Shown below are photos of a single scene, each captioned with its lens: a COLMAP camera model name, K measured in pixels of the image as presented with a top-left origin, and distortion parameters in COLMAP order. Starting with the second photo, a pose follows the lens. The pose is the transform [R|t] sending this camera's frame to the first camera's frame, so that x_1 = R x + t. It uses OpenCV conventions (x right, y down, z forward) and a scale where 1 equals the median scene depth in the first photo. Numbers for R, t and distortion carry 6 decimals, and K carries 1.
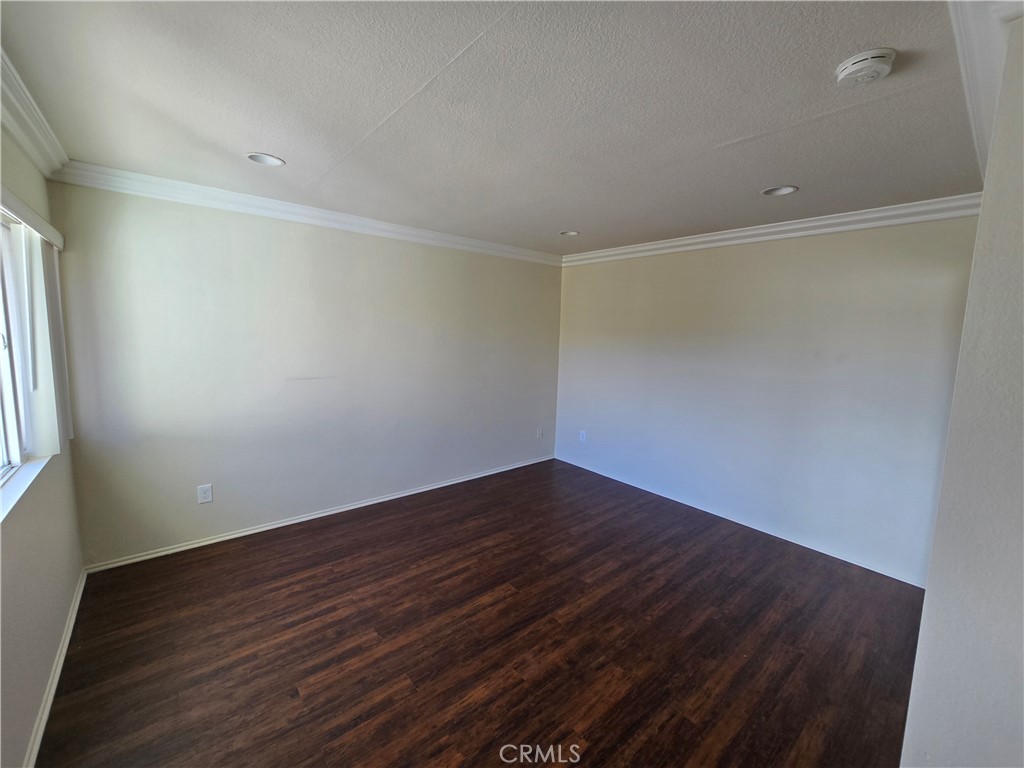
lens RADIAL K [[417.7, 0, 520.7], [0, 417.7, 381.2], [0, 0, 1]] dist [-0.000671, 0.000605]
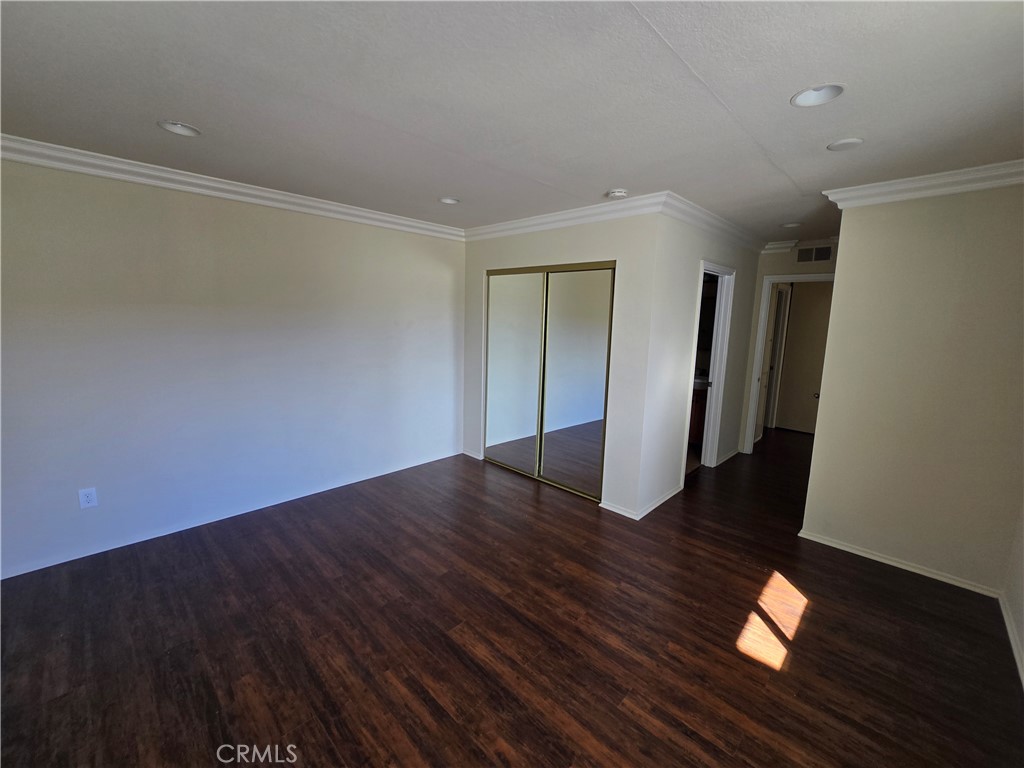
lens RADIAL K [[417.7, 0, 517.8], [0, 417.7, 380.0], [0, 0, 1]] dist [-0.000671, 0.000605]
pose [[-0.091569, -0.183785, 0.978692, -0.842557], [0.097650, 0.976427, 0.192496, -0.135657], [-0.990999, 0.113196, -0.071463, 1.015635]]
